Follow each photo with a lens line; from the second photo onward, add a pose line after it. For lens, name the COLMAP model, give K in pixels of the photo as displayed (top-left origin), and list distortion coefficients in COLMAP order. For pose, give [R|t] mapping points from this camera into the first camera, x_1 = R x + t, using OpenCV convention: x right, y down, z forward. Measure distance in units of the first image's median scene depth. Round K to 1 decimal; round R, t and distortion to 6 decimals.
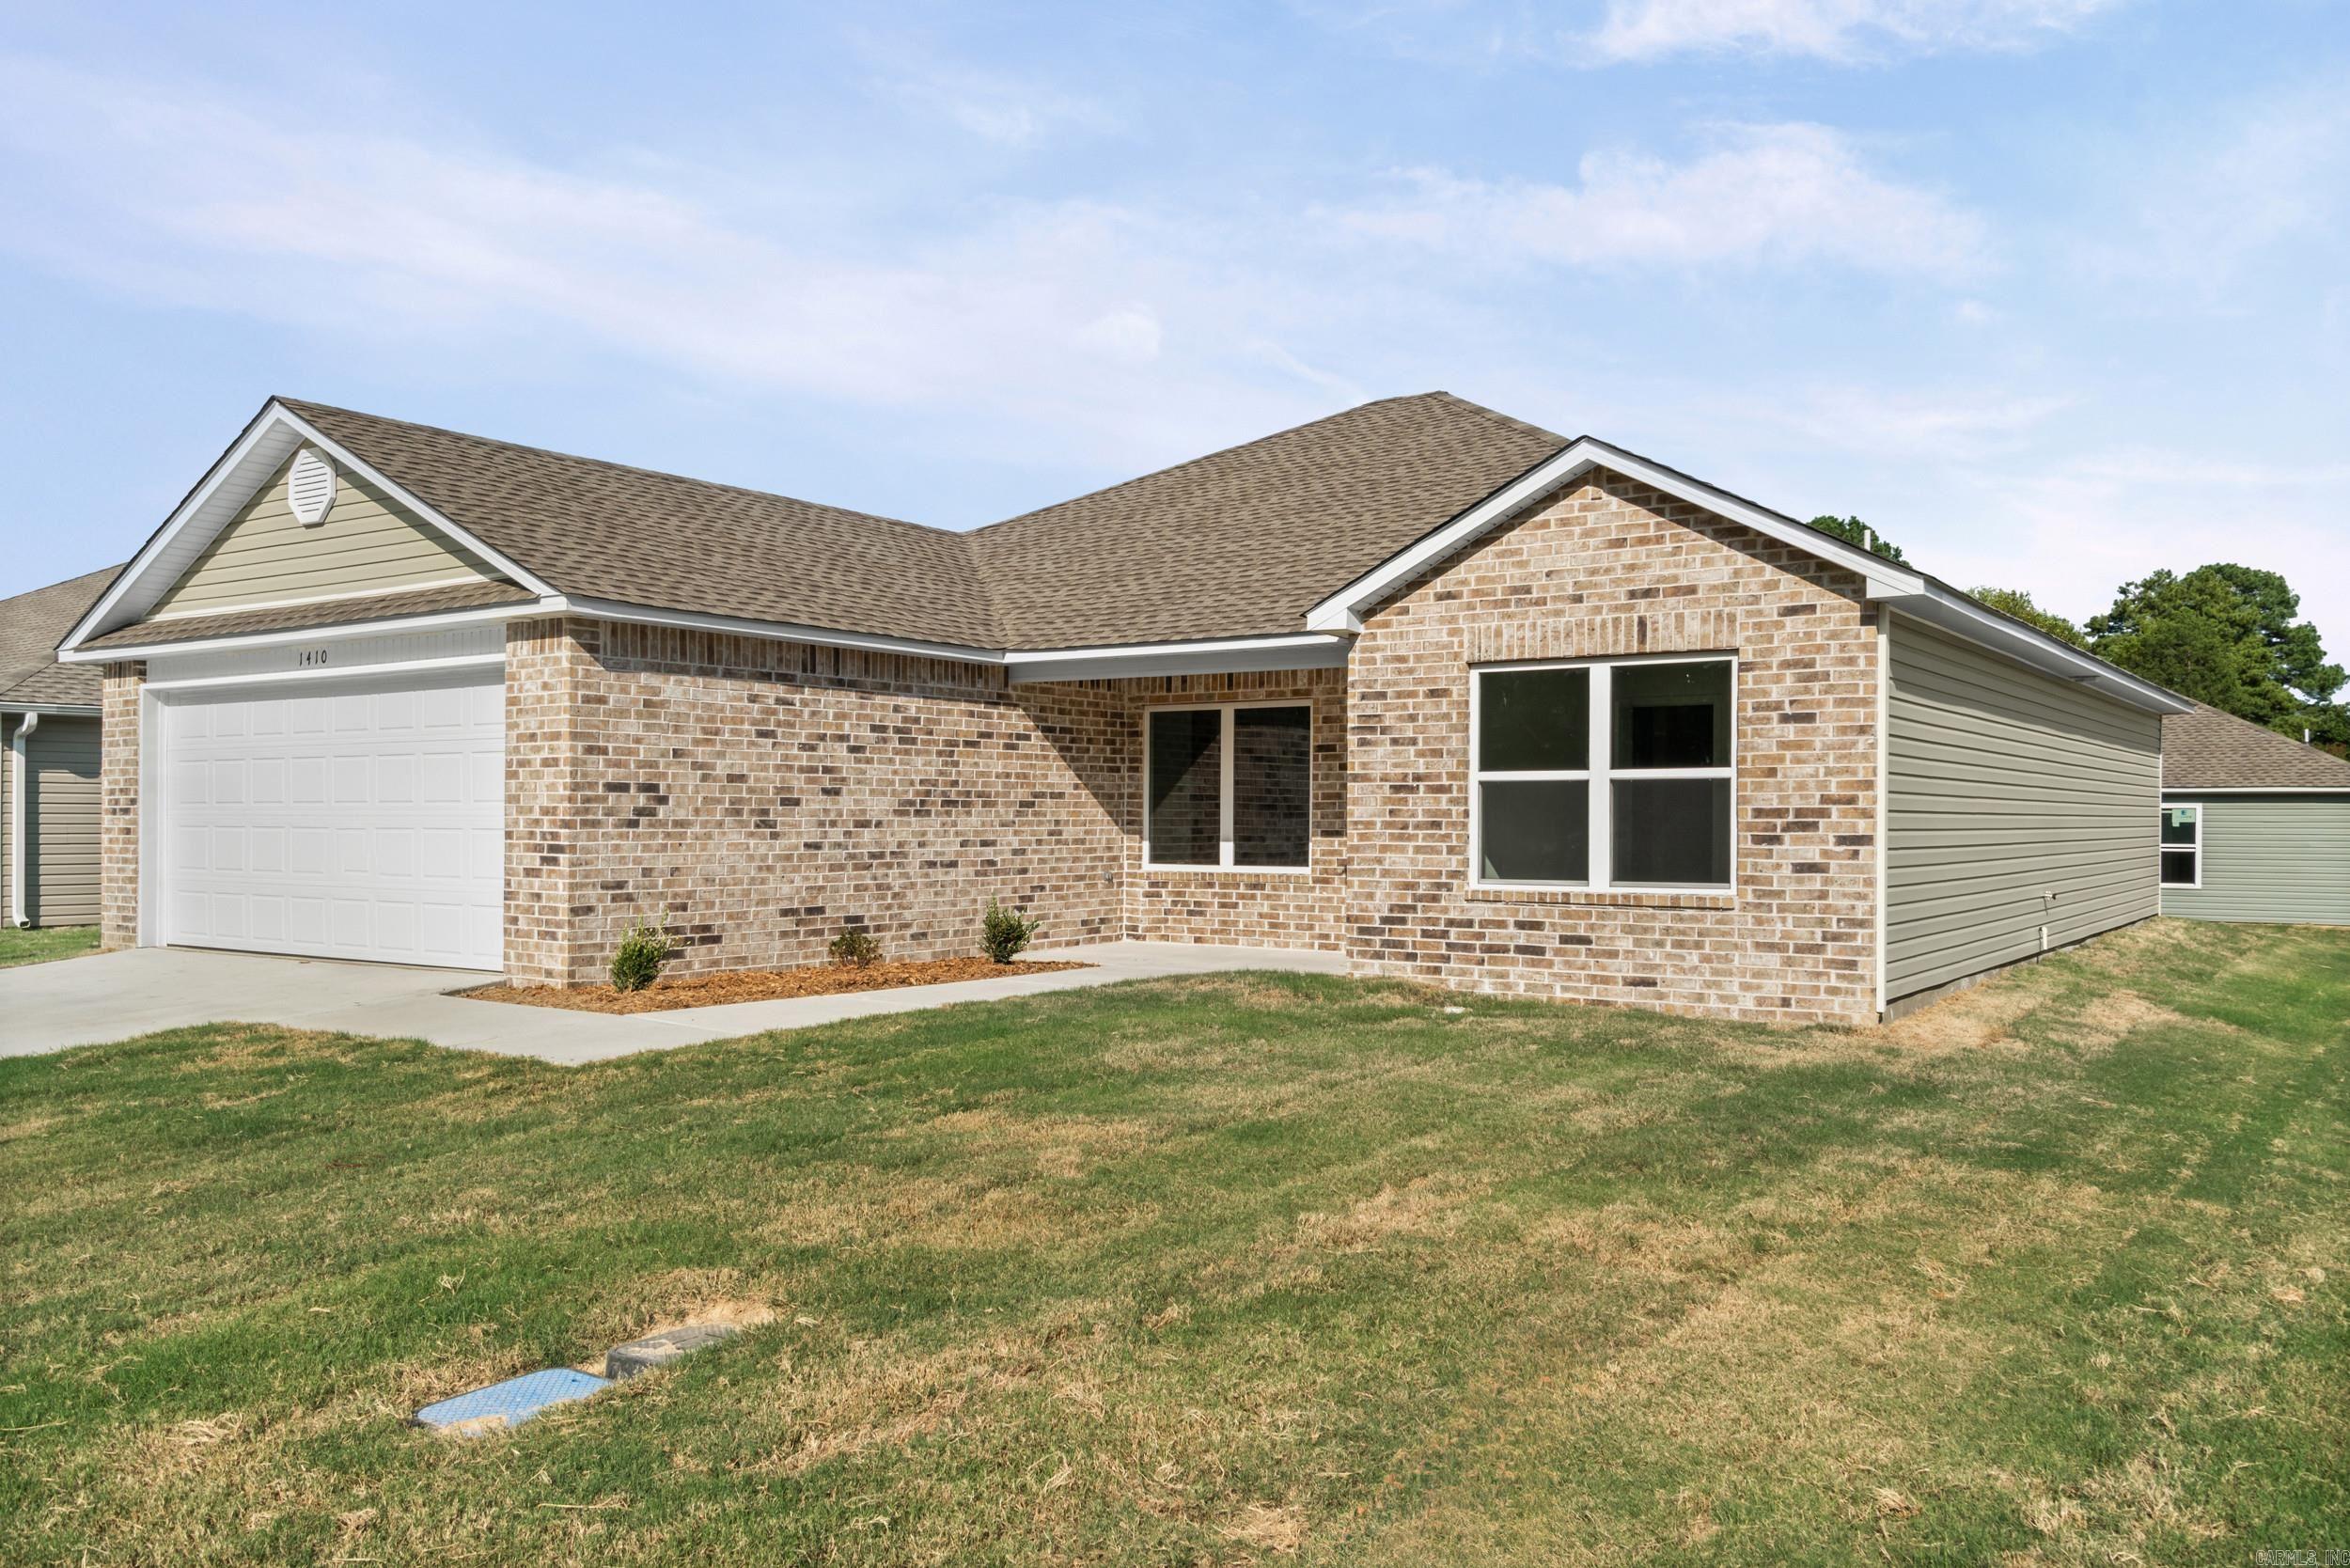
lens RADIAL K [[1833.3, 0, 1173.1], [0, 1833.3, 858.0], [0, 0, 1]] dist [-0.009870, 0.001161]
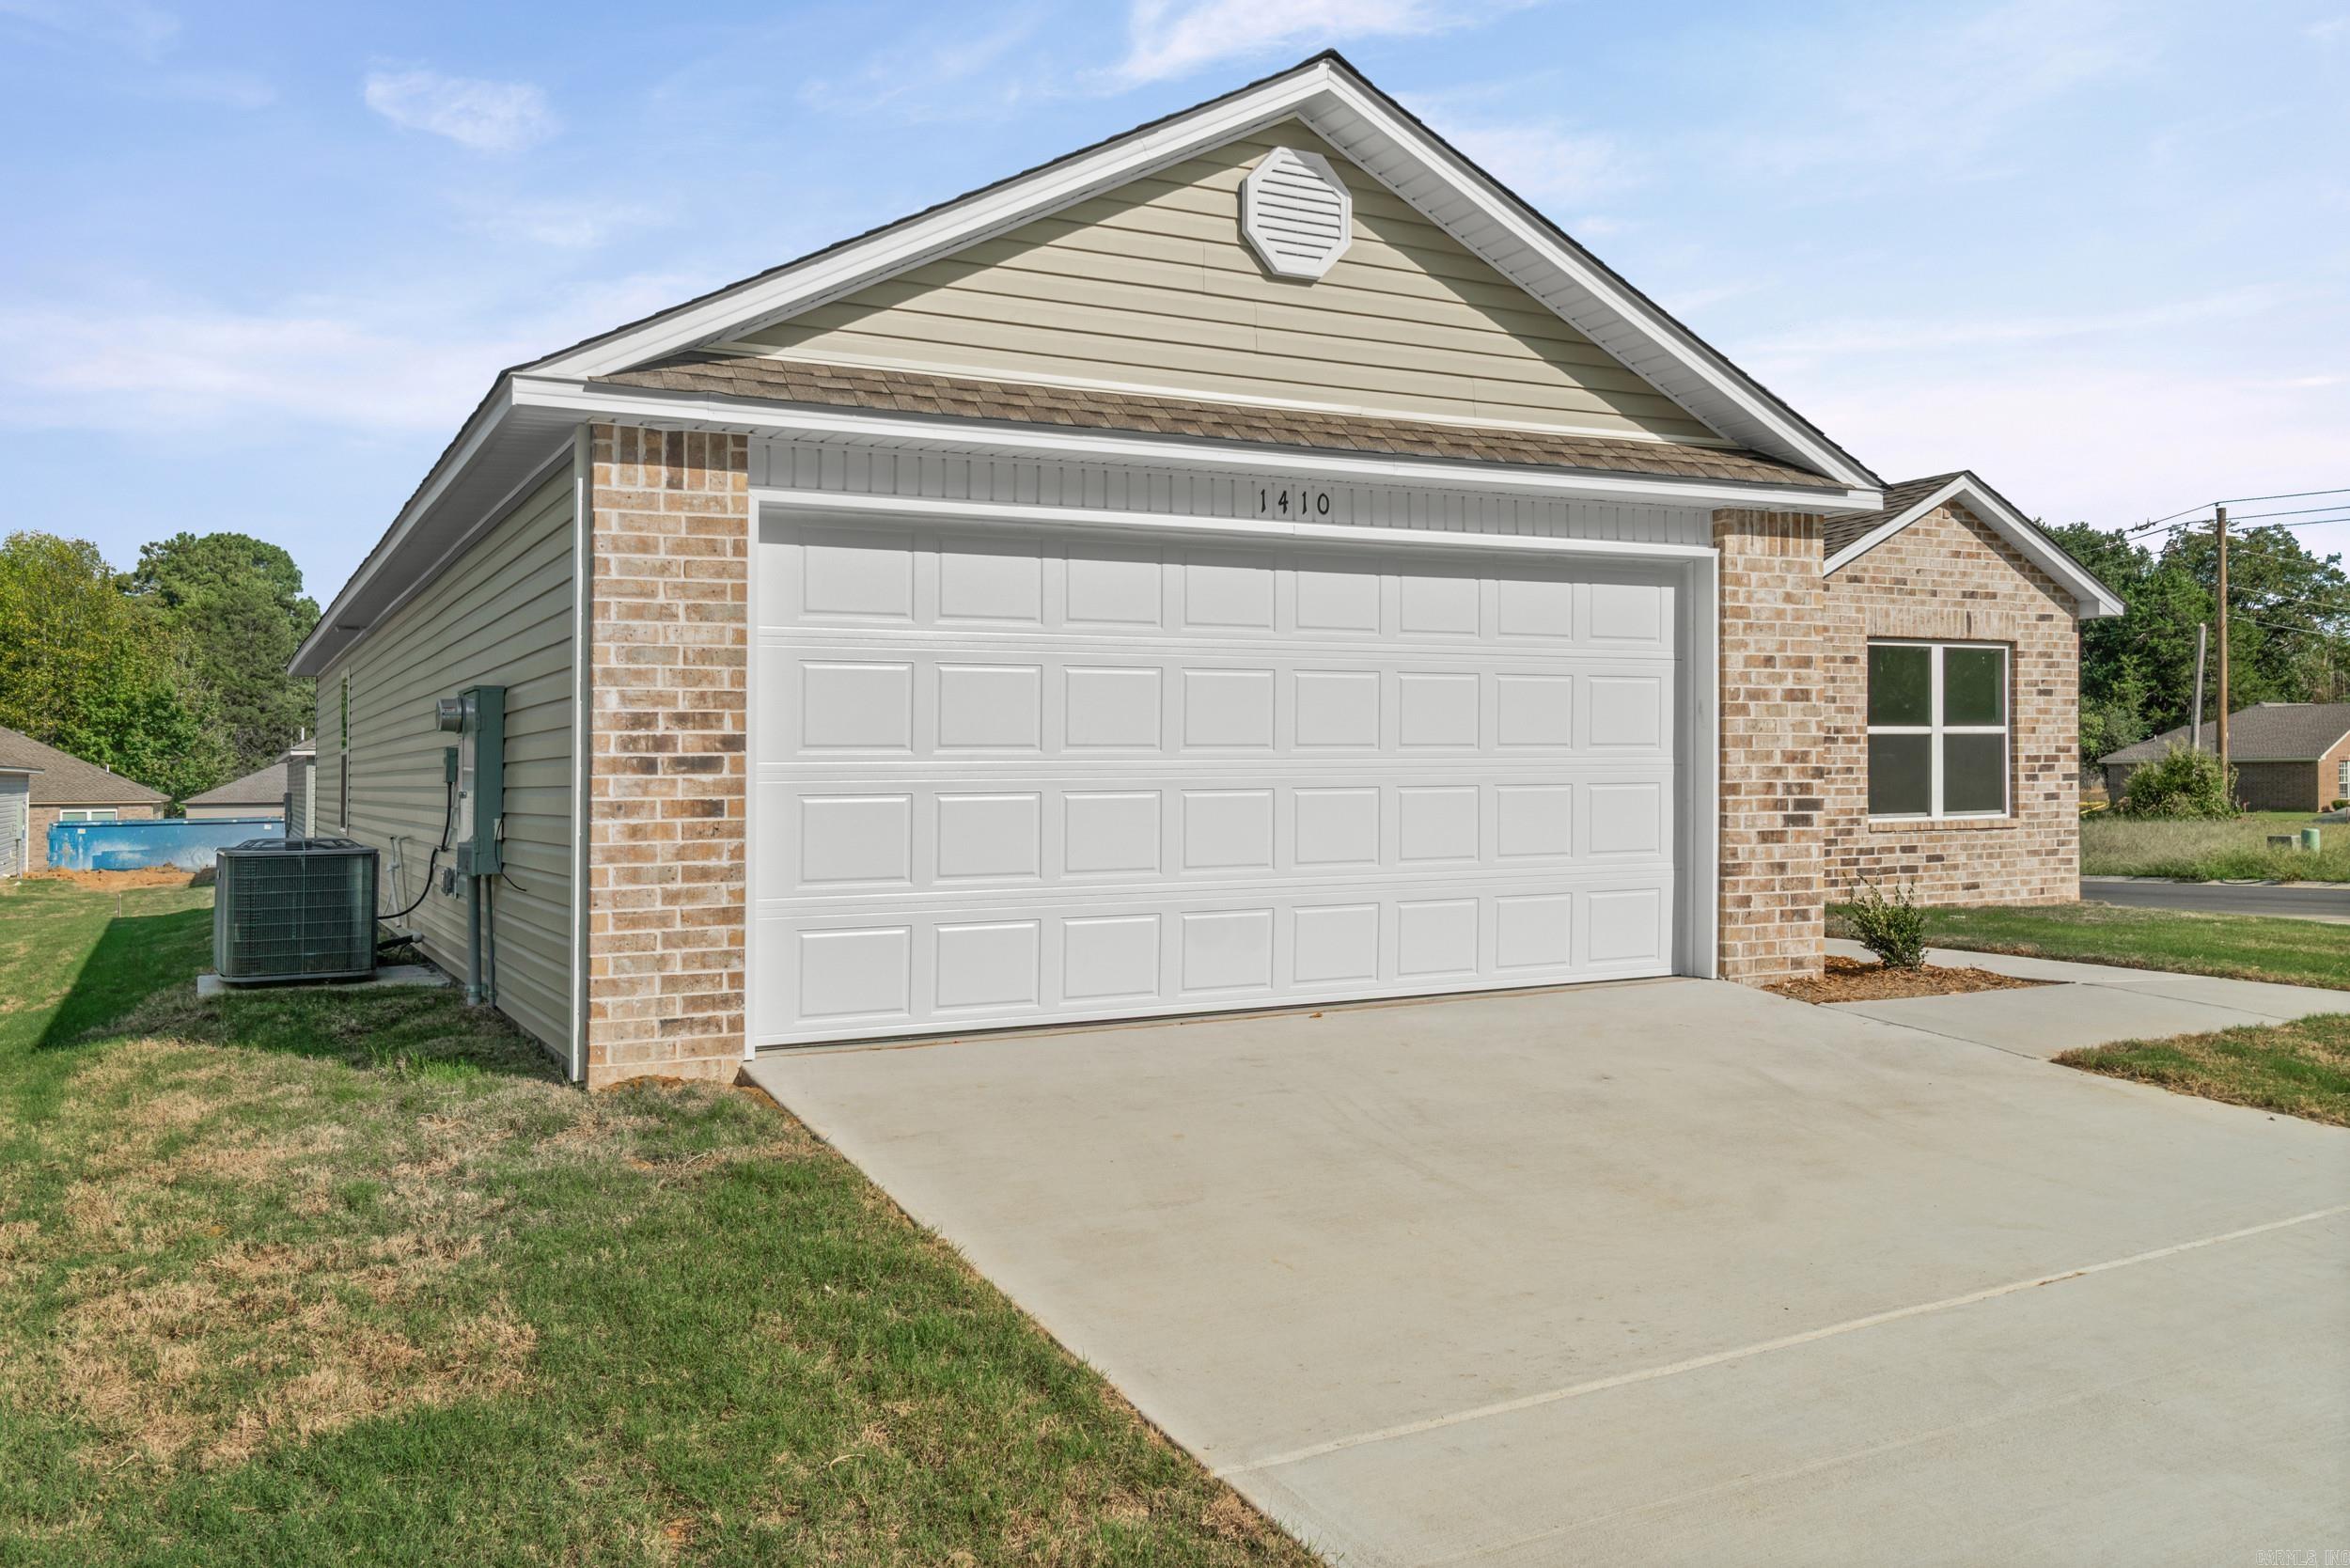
lens RADIAL K [[1833.3, 0, 1165.0], [0, 1833.3, 807.0], [0, 0, 1]] dist [-0.009870, 0.001161]
pose [[0.468290, -0.022821, 0.883280, -1.120877], [0.031042, 0.999474, 0.009366, -0.019203], [-0.883029, 0.023033, 0.468752, 0.839187]]
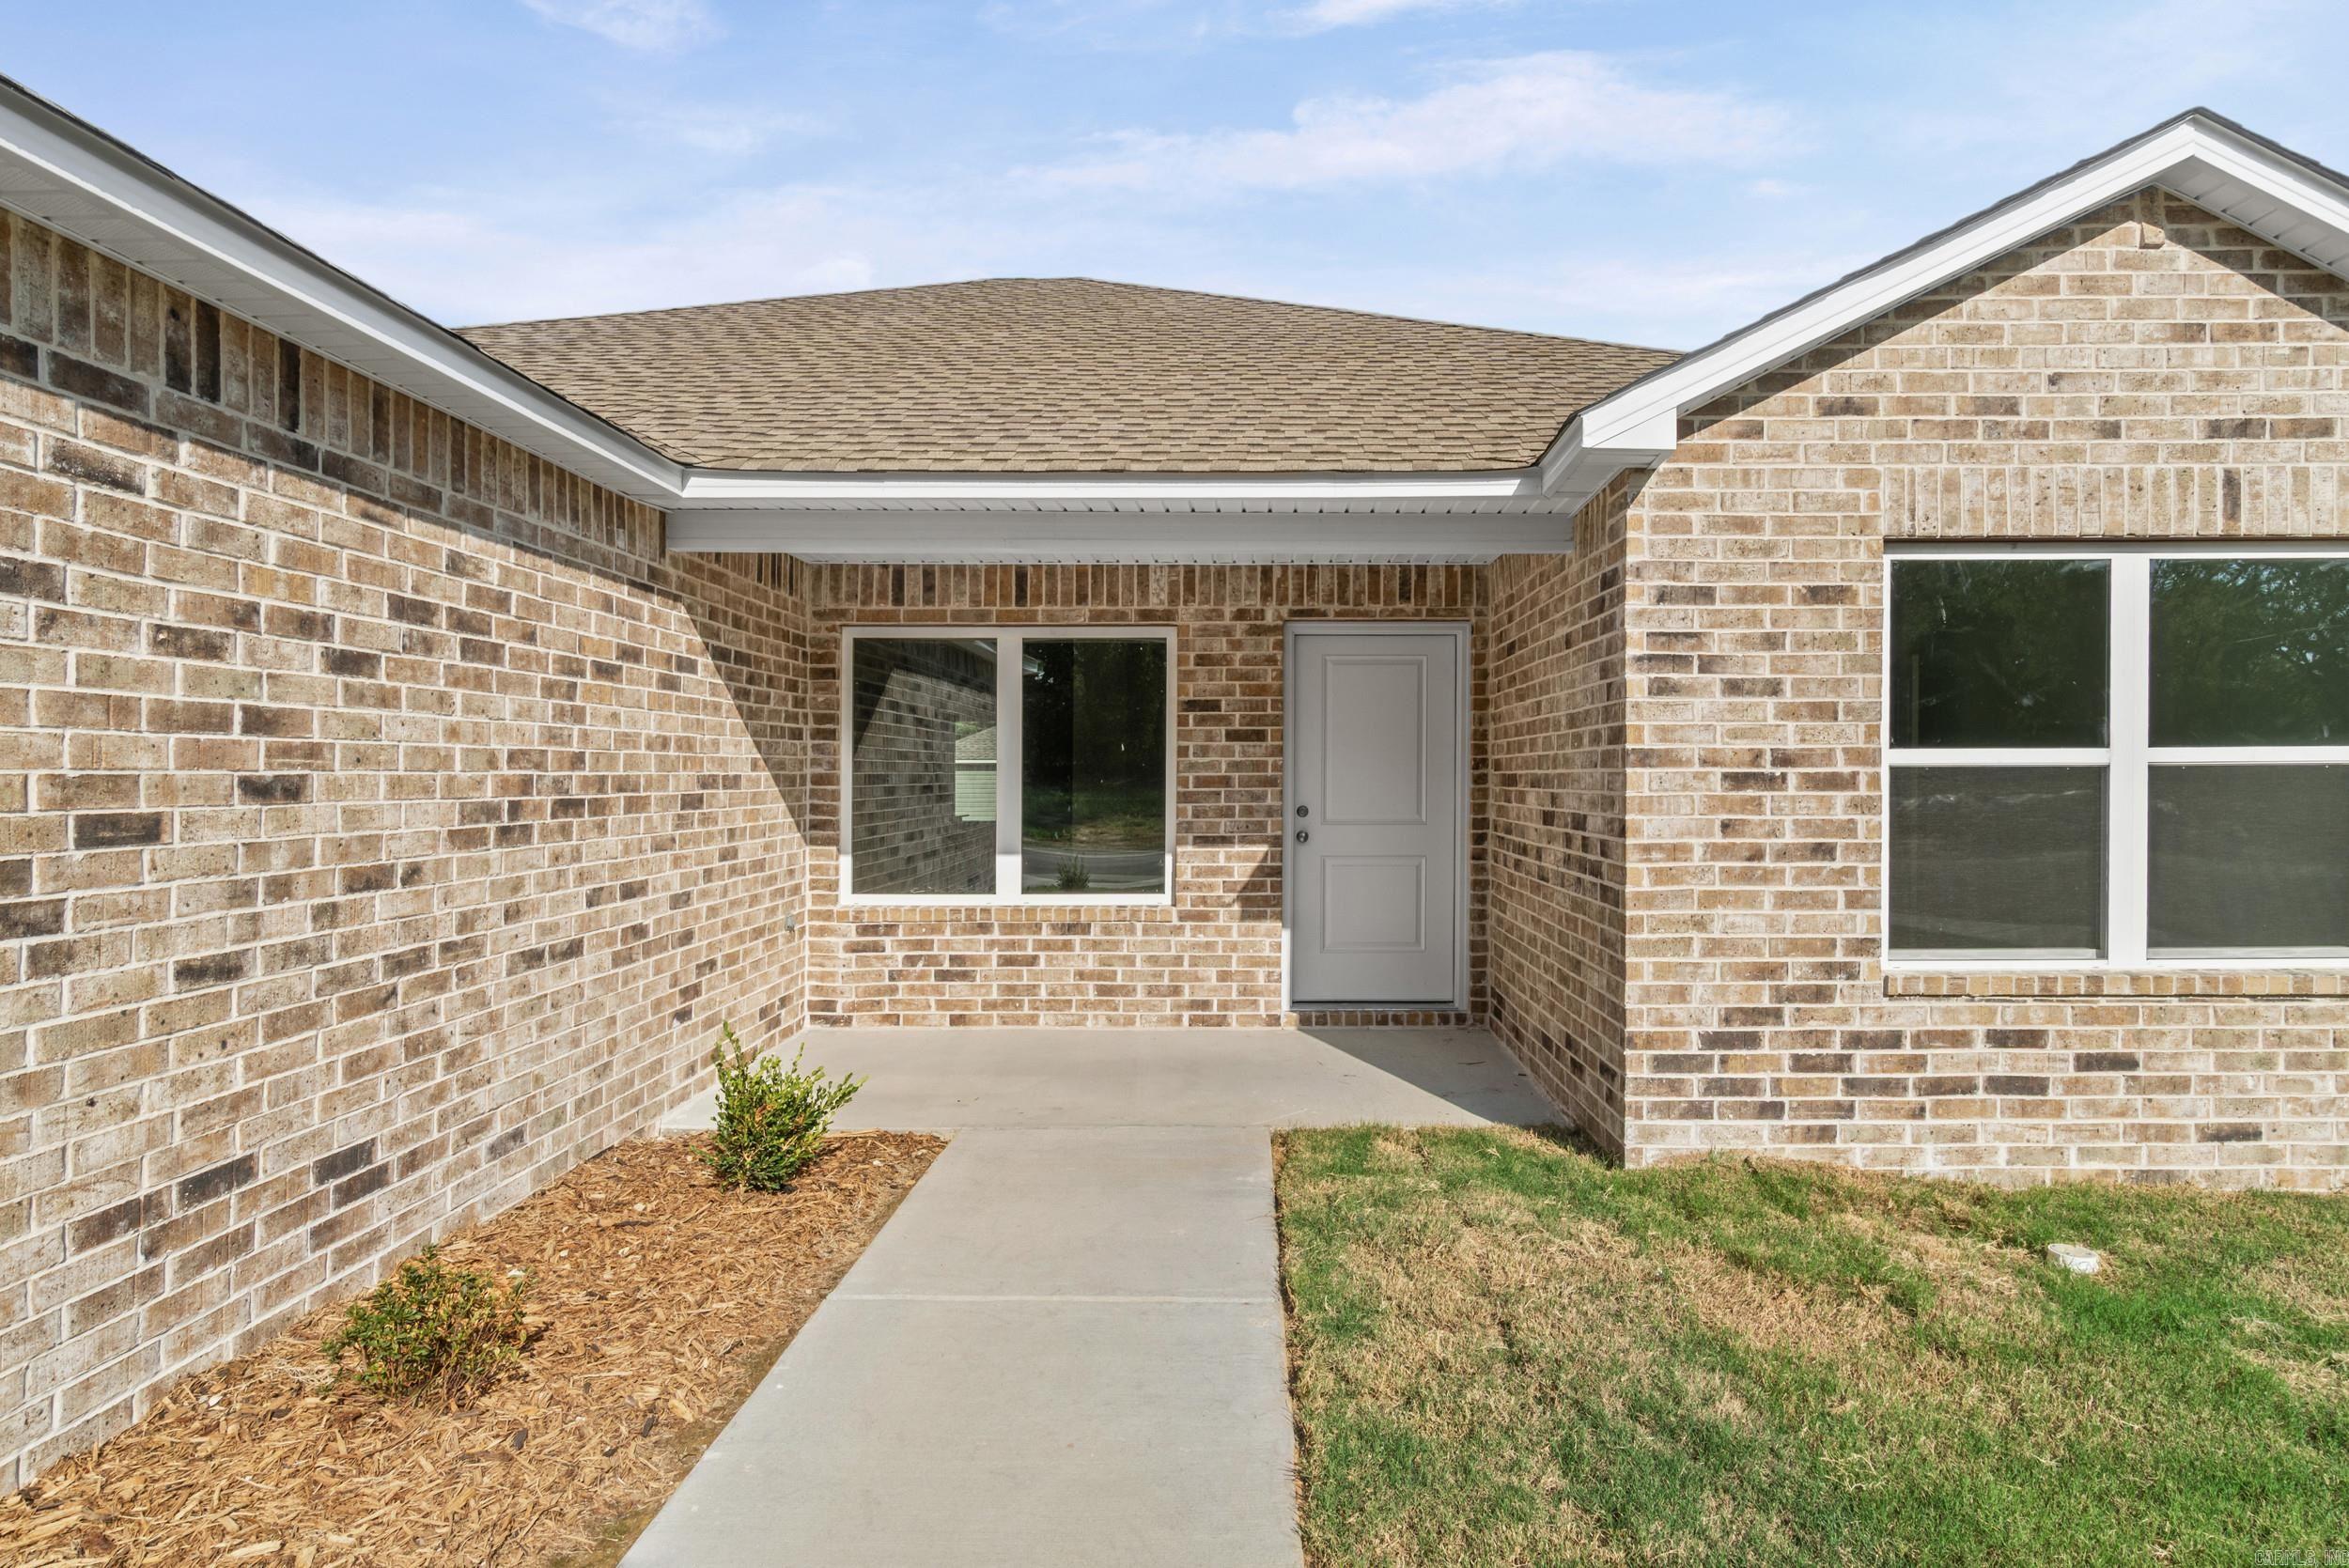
lens RADIAL K [[1186.8, 0, 1151.5], [0, 1186.8, 783.2], [0, 0, 1]] dist [-0.003390, 0.001826]
pose [[0.821705, -0.008347, 0.569852, -0.201189], [0.015528, 0.999849, -0.007746, -0.037484], [-0.569702, 0.015213, 0.821711, 0.837183]]
